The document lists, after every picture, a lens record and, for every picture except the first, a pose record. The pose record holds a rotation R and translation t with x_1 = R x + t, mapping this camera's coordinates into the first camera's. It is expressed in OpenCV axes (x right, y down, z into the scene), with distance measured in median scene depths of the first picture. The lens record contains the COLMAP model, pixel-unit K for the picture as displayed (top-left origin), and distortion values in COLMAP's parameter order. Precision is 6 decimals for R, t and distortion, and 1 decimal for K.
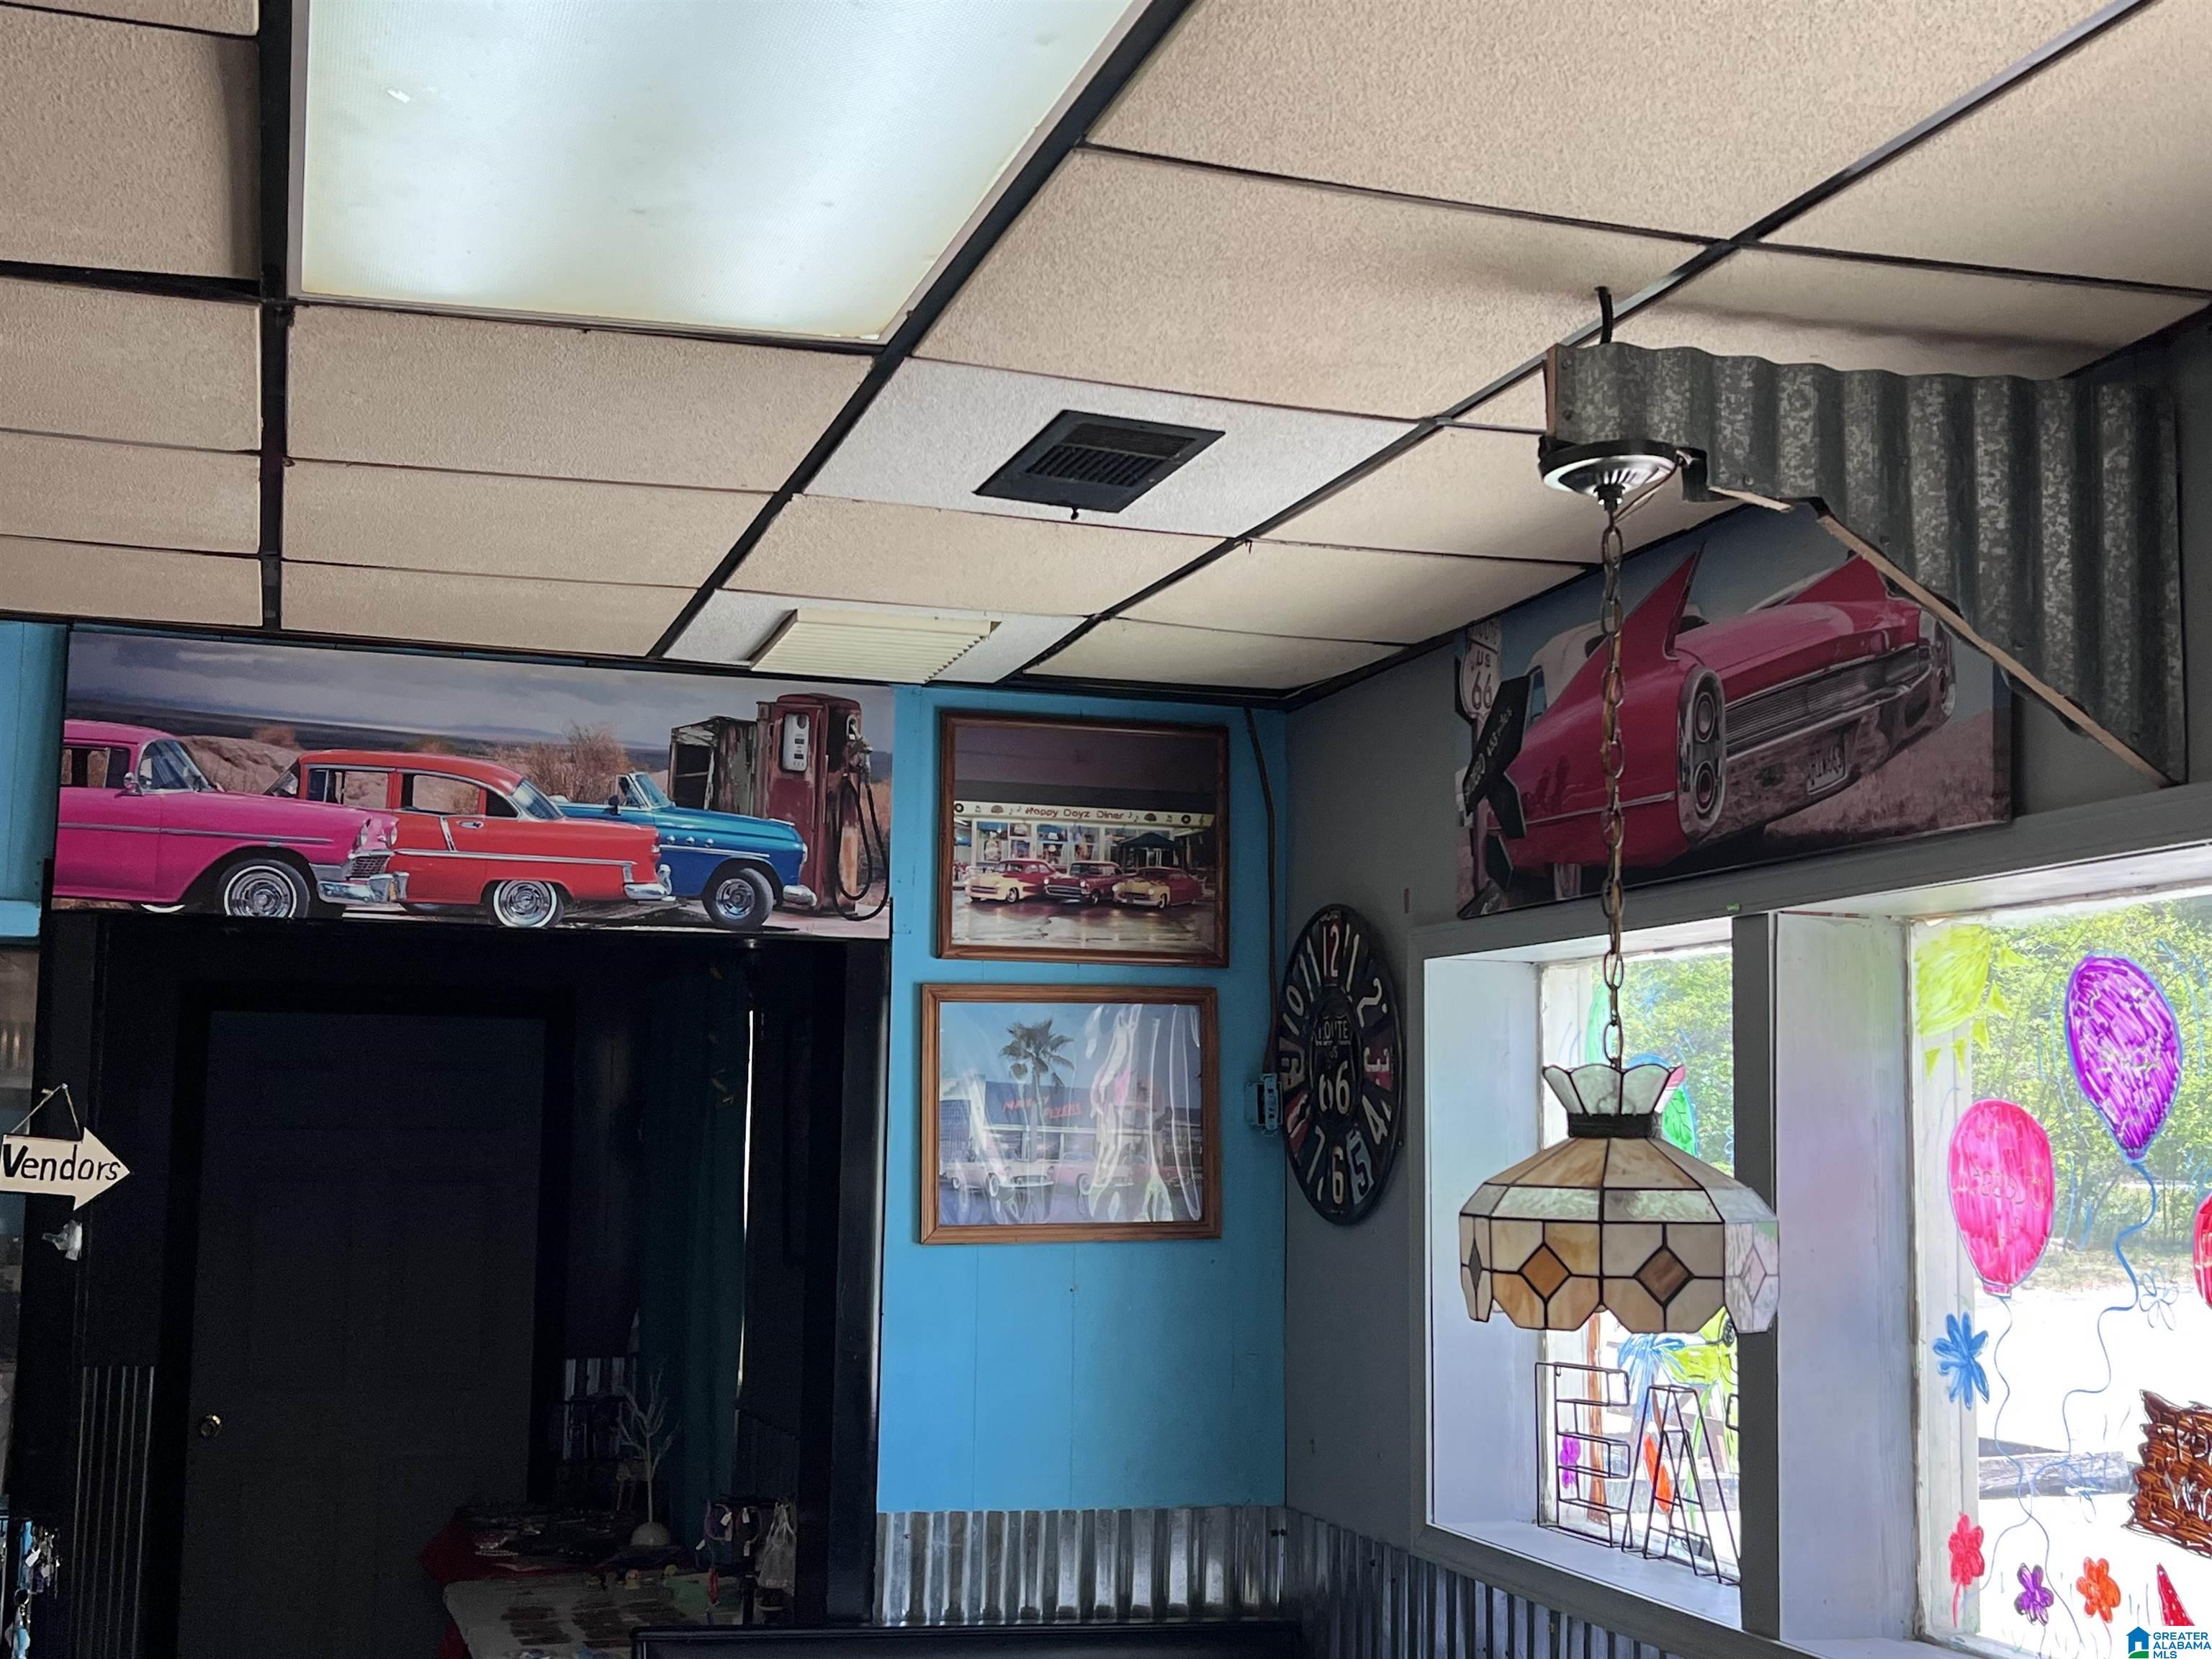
lens RADIAL K [[2571.9, 0, 1106.0], [0, 2571.9, 829.5], [0, 0, 1]] dist [0.155165, -0.466199]
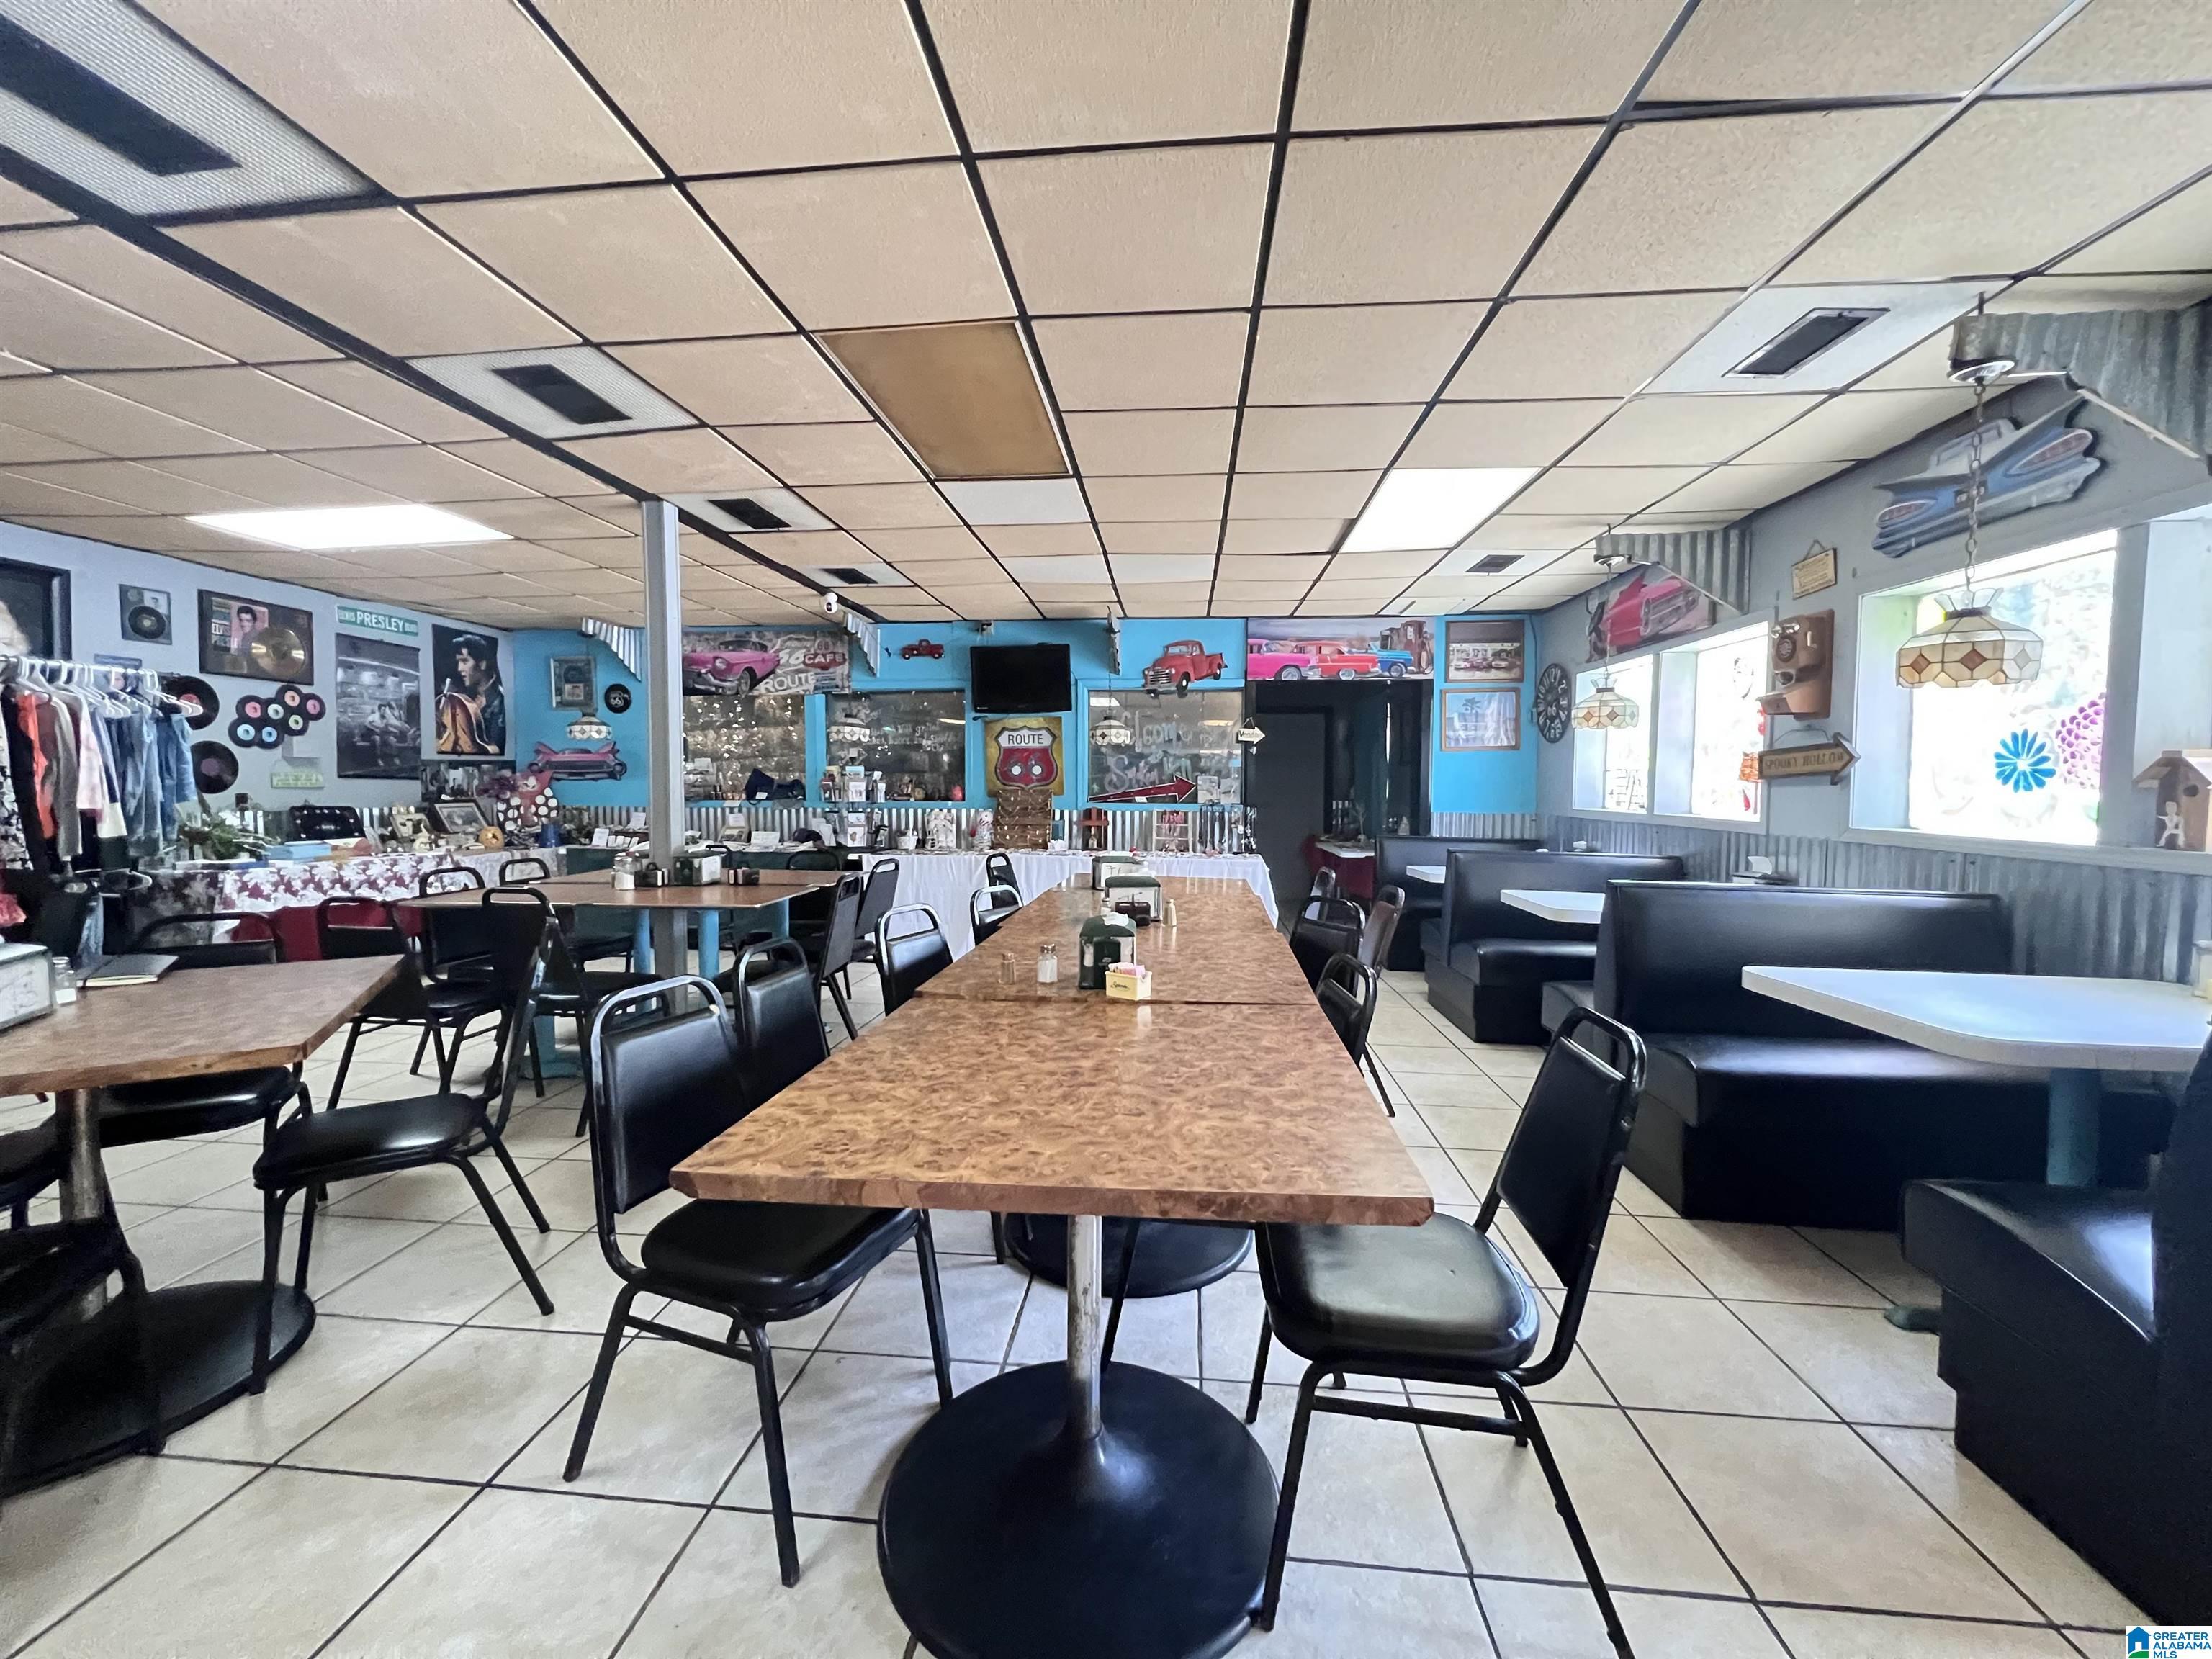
lens RADIAL K [[881.4, 0, 1104.8], [0, 881.4, 826.5], [0, 0, 1]] dist [-0.000487, 0.000208]
pose [[0.922959, 0.007679, -0.384821, -0.025473], [0.057090, 0.986011, 0.156600, 0.025397], [0.380640, -0.166505, 0.909609, -0.557505]]
